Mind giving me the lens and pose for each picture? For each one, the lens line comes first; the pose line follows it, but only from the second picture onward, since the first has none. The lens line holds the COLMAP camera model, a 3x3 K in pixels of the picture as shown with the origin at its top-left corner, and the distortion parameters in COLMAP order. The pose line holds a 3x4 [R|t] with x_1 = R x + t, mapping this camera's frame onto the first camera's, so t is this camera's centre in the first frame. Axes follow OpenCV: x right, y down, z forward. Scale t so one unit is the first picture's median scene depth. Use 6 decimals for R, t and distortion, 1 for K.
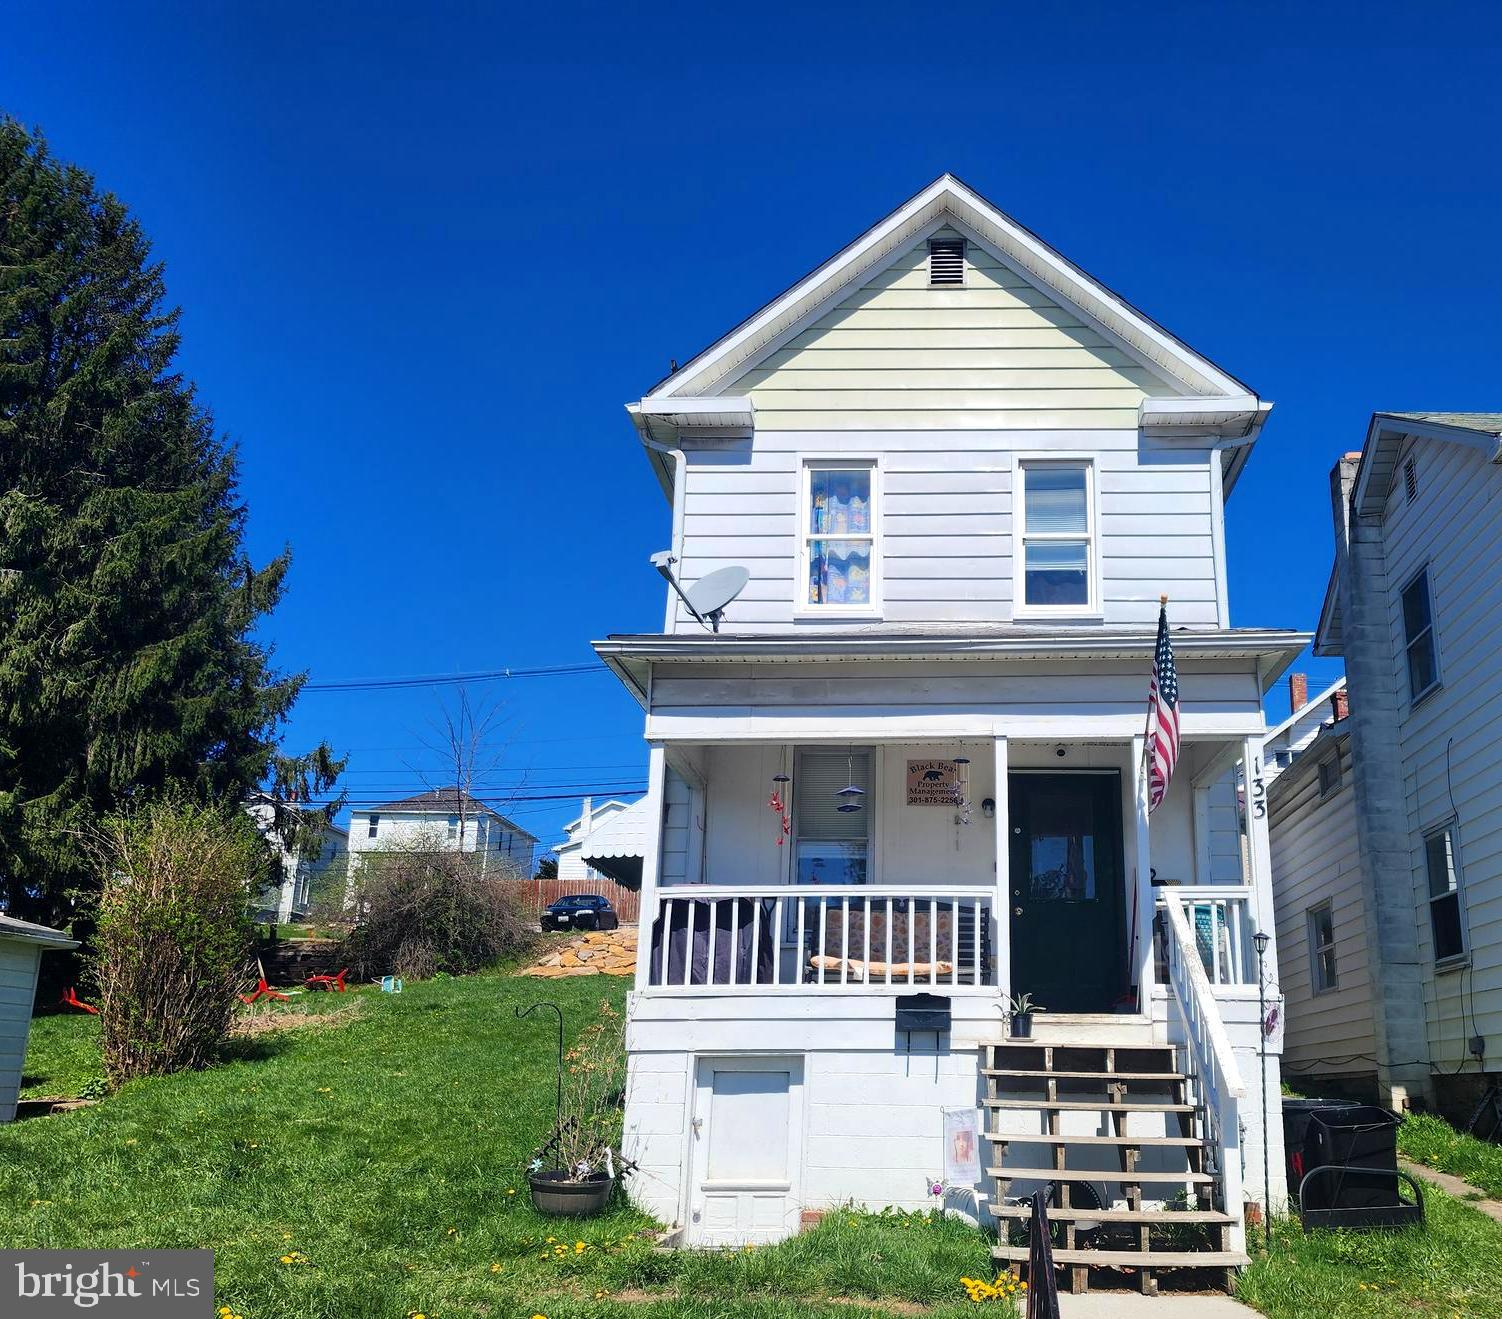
lens RADIAL K [[1371.0, 0, 904.3], [0, 1371.0, 744.3], [0, 0, 1]] dist [0.090337, -0.114873]
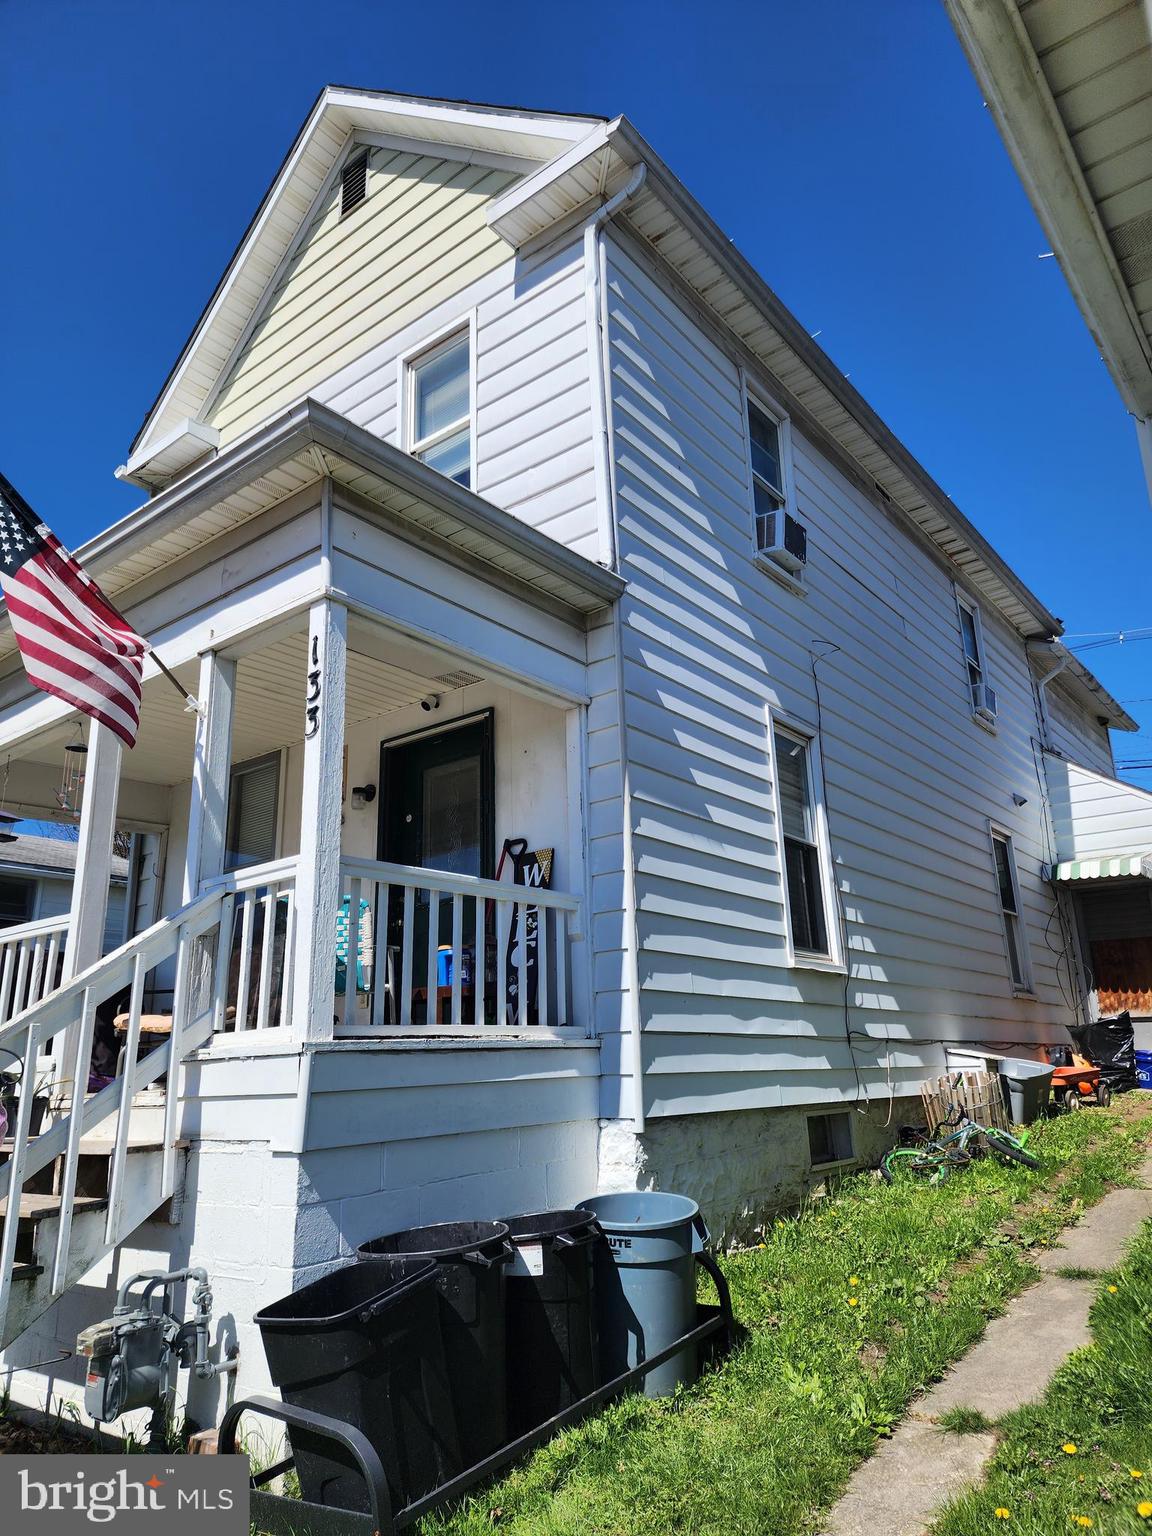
lens RADIAL K [[1021.7, 0, 604.1], [0, 1021.7, 788.4], [0, 0, 1]] dist [0.078910, -0.075703]
pose [[0.801509, -0.192943, -0.566001, 0.471179], [0.186829, 0.979932, -0.069481, 0.101020], [0.568048, -0.050056, 0.821471, 0.558160]]
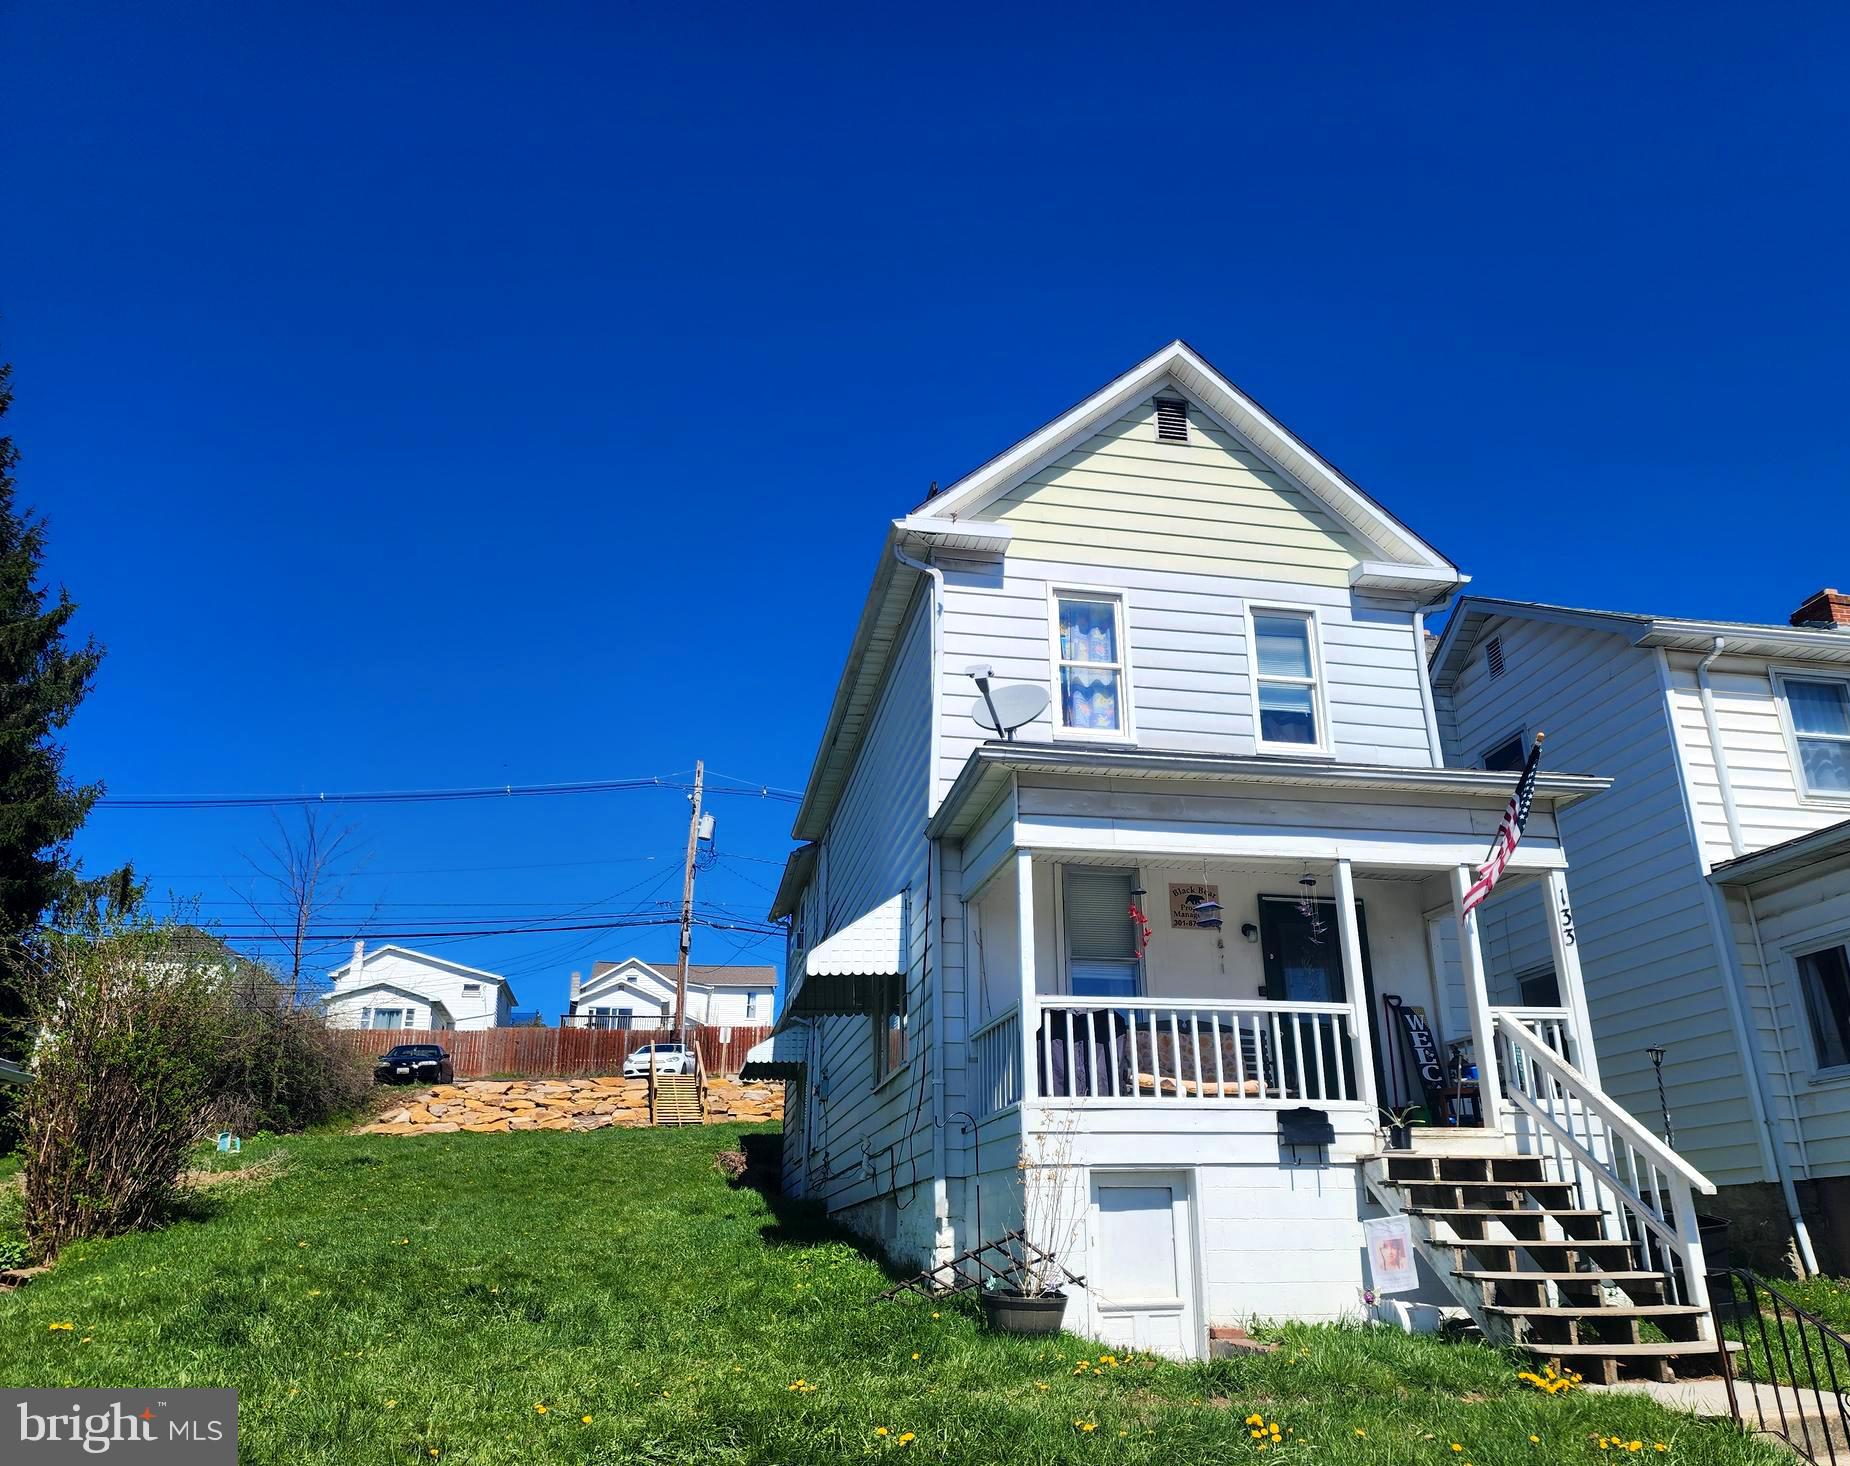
lens RADIAL K [[1375.3, 0, 991.4], [0, 1375.3, 767.0], [0, 0, 1]] dist [0.076513, -0.068189]
pose [[0.969459, 0.059303, 0.237977, -0.357087], [-0.035424, 0.994010, -0.103394, 0.034194], [-0.242683, 0.091806, 0.965752, 0.029670]]
